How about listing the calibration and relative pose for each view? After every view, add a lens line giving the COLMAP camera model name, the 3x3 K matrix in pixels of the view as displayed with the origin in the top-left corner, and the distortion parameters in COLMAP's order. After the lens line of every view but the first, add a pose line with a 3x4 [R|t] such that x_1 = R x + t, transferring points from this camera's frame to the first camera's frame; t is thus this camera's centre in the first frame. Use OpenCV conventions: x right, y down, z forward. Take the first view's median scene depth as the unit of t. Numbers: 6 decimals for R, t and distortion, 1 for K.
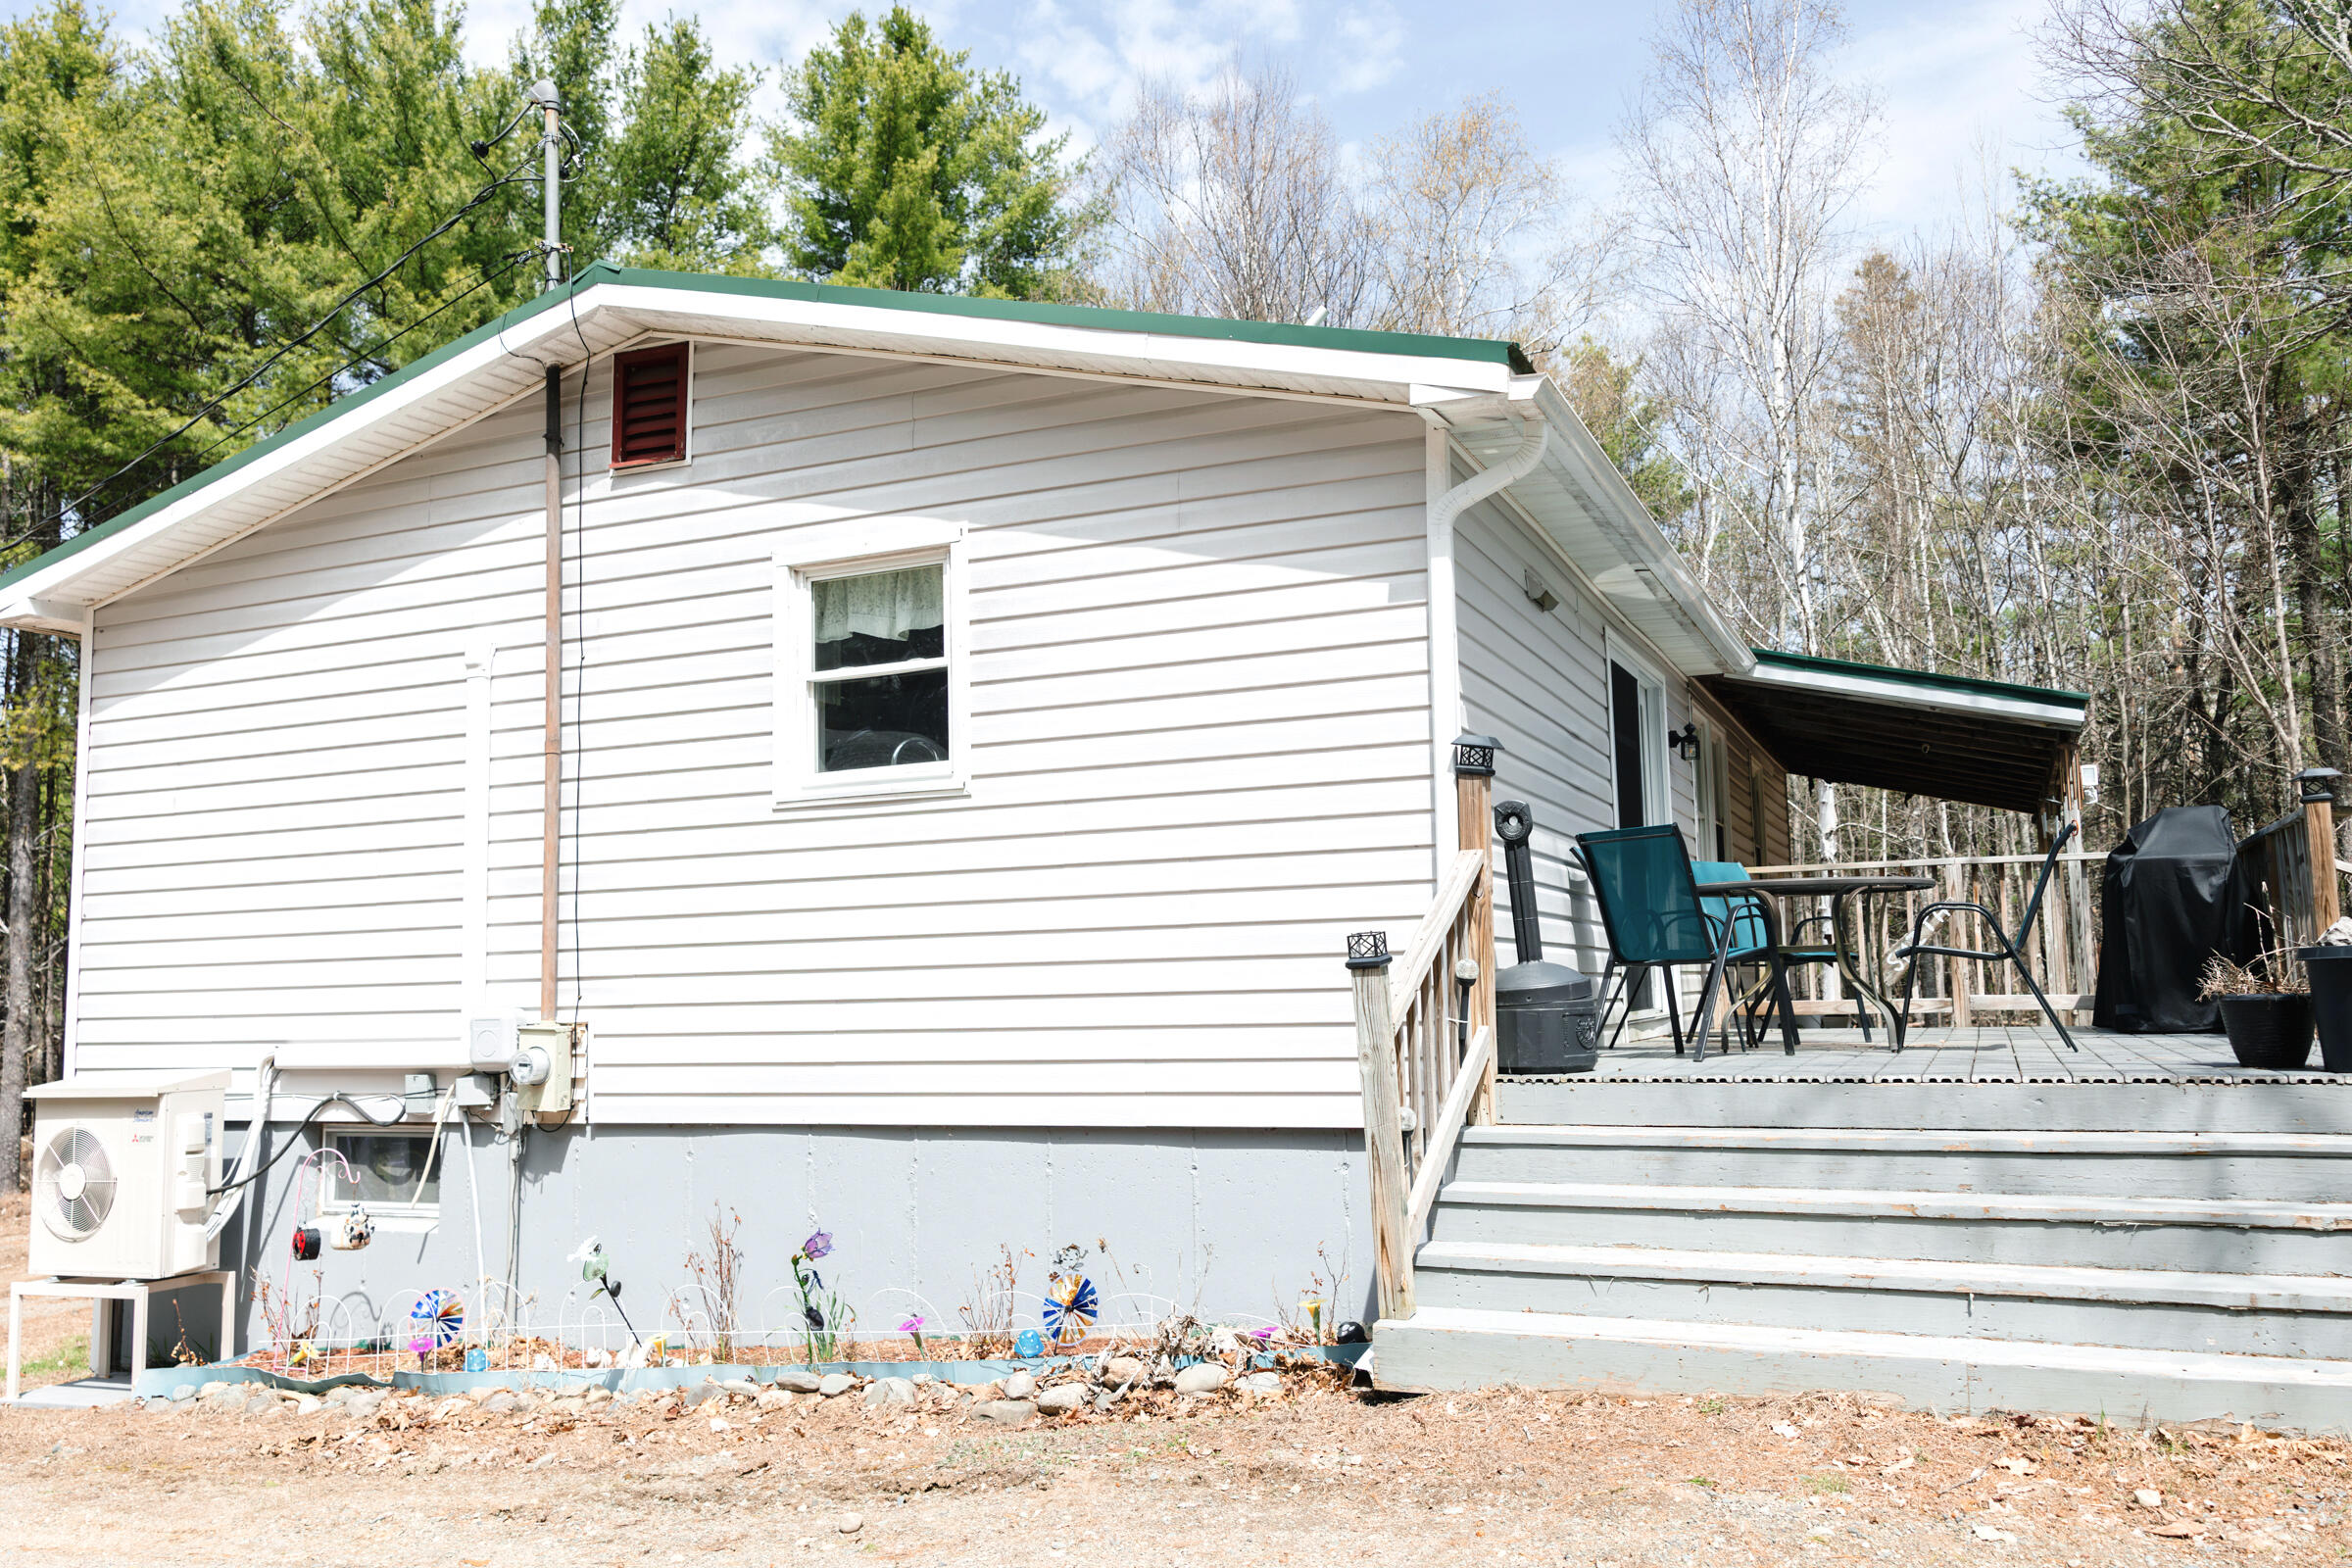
lens RADIAL K [[1858.1, 0, 1176.0], [0, 1858.1, 784.0], [0, 0, 1]] dist [0.022970, 0.001806]
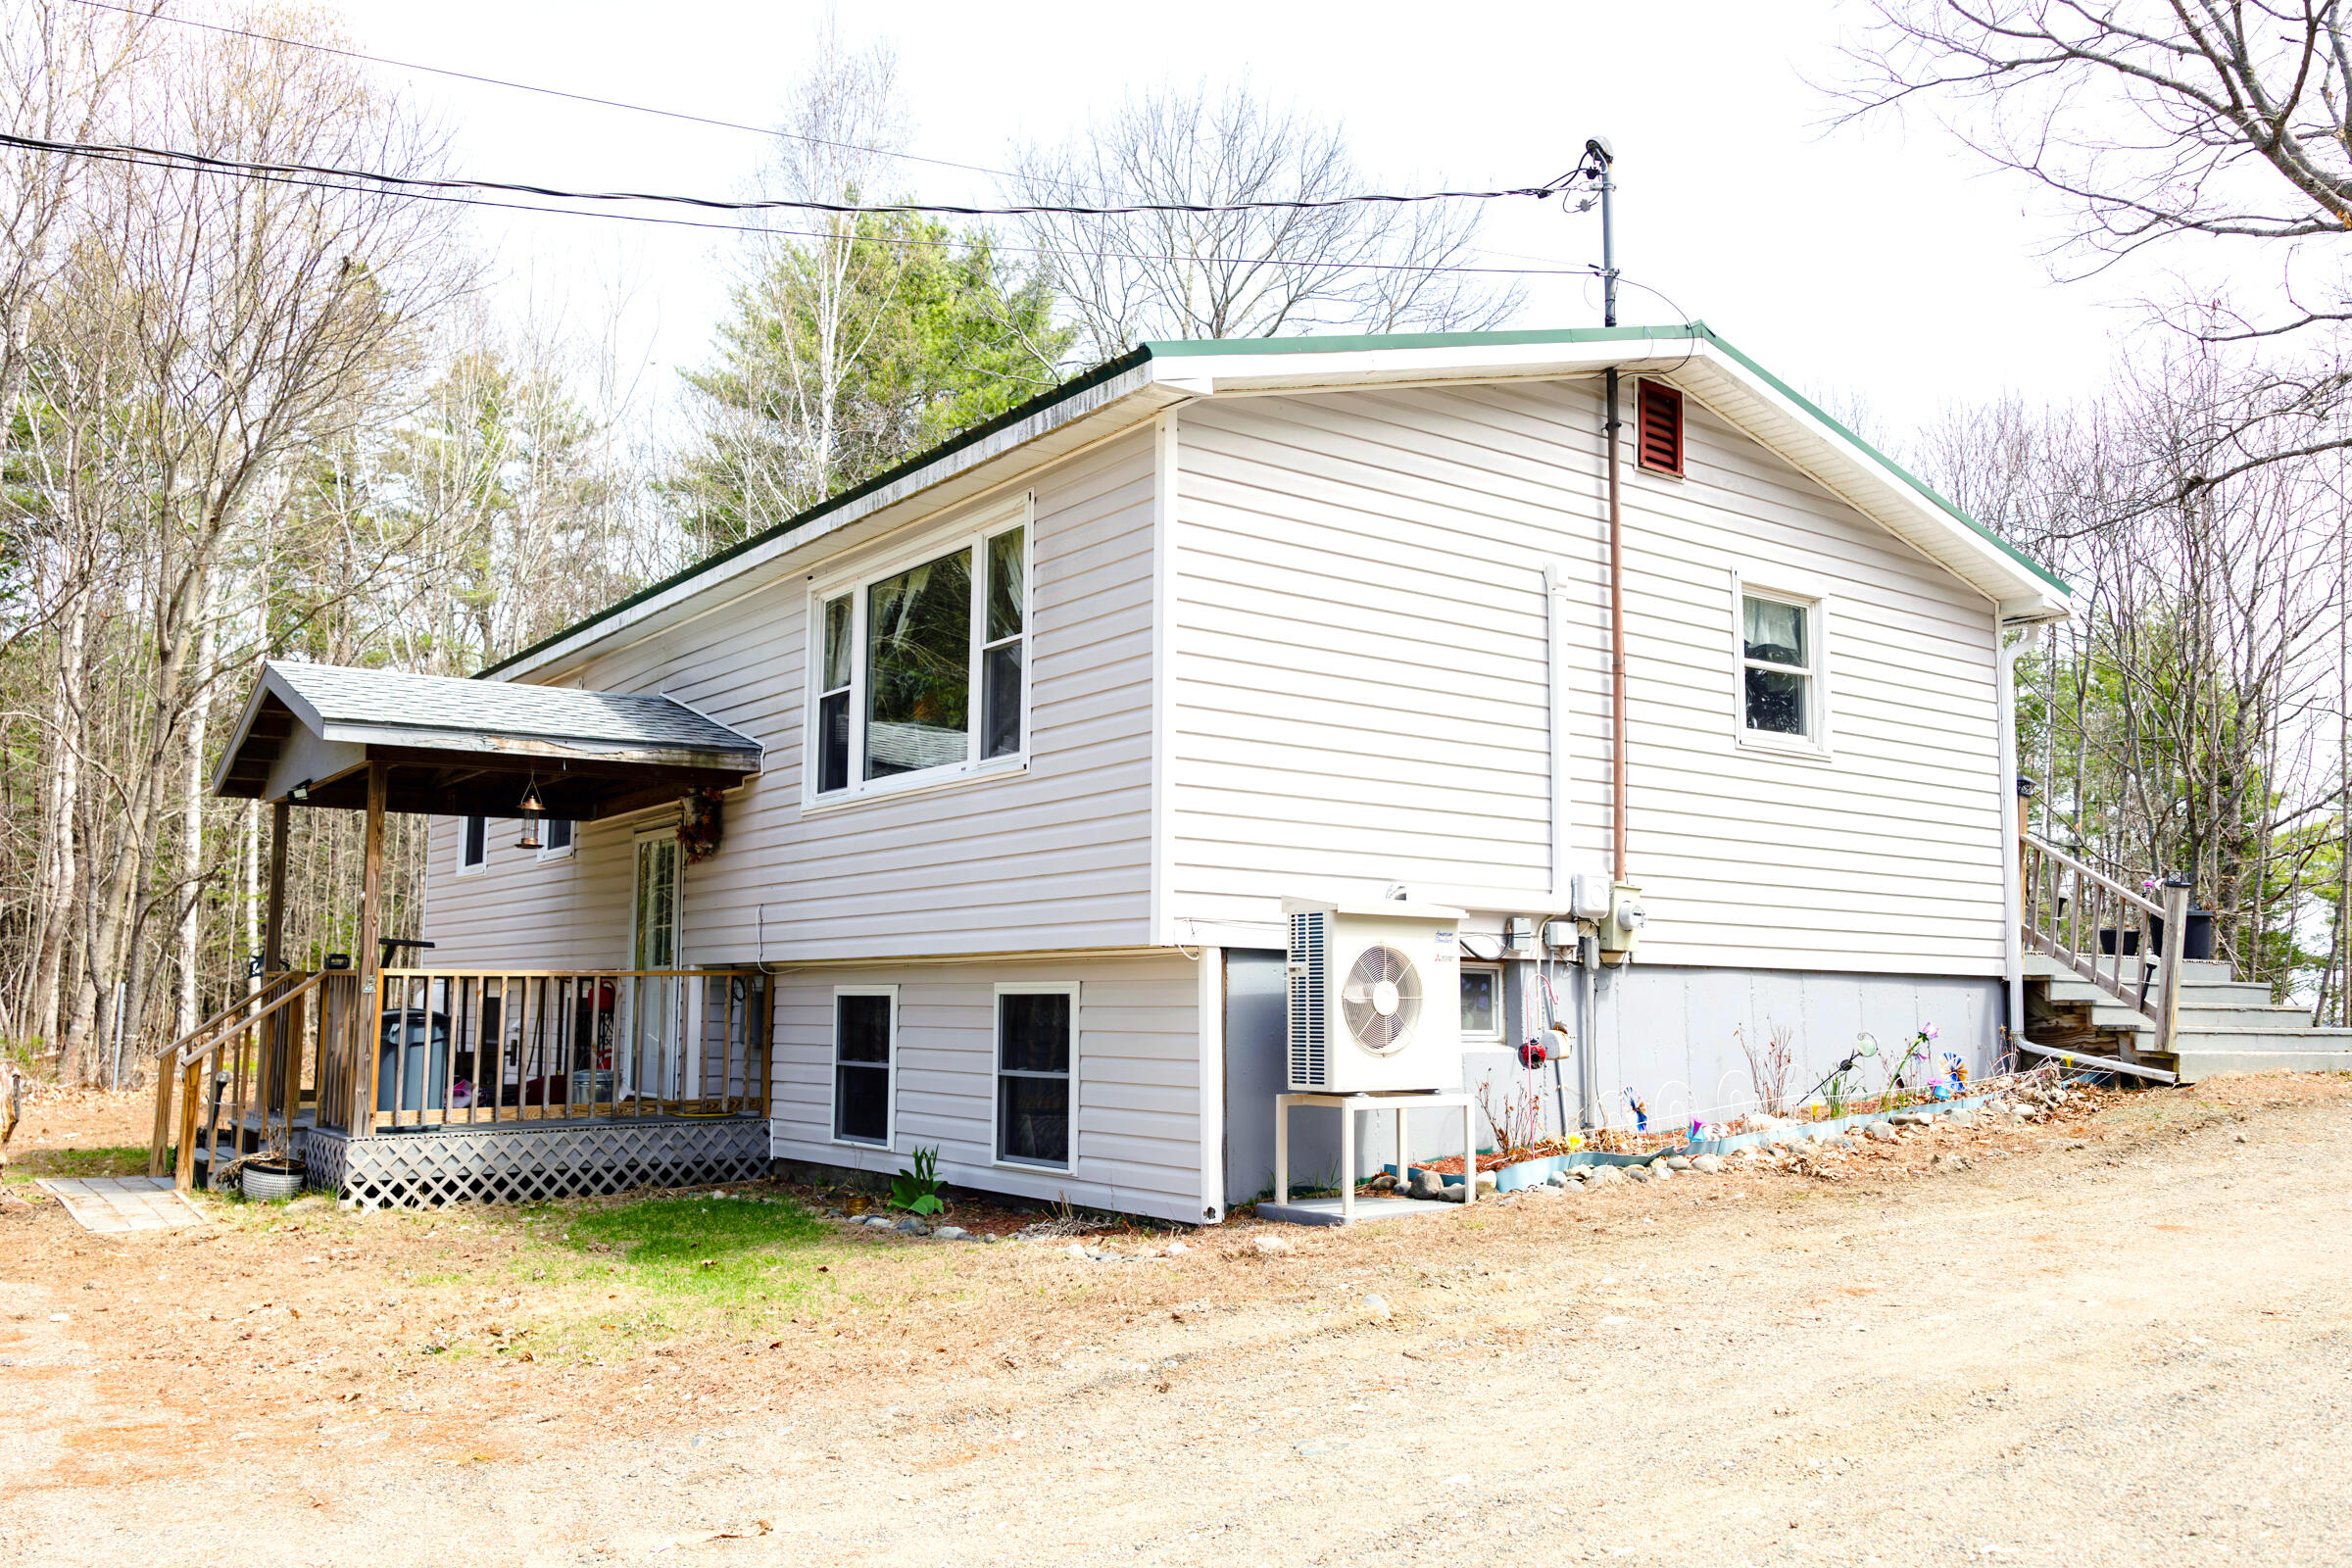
lens RADIAL K [[1858.1, 0, 1176.0], [0, 1858.1, 784.0], [0, 0, 1]] dist [0.022970, 0.001806]
pose [[0.505910, 0.129568, 0.852800, -1.574480], [-0.120105, 0.989605, -0.079103, 0.195604], [-0.854184, -0.062406, 0.516212, 0.604813]]
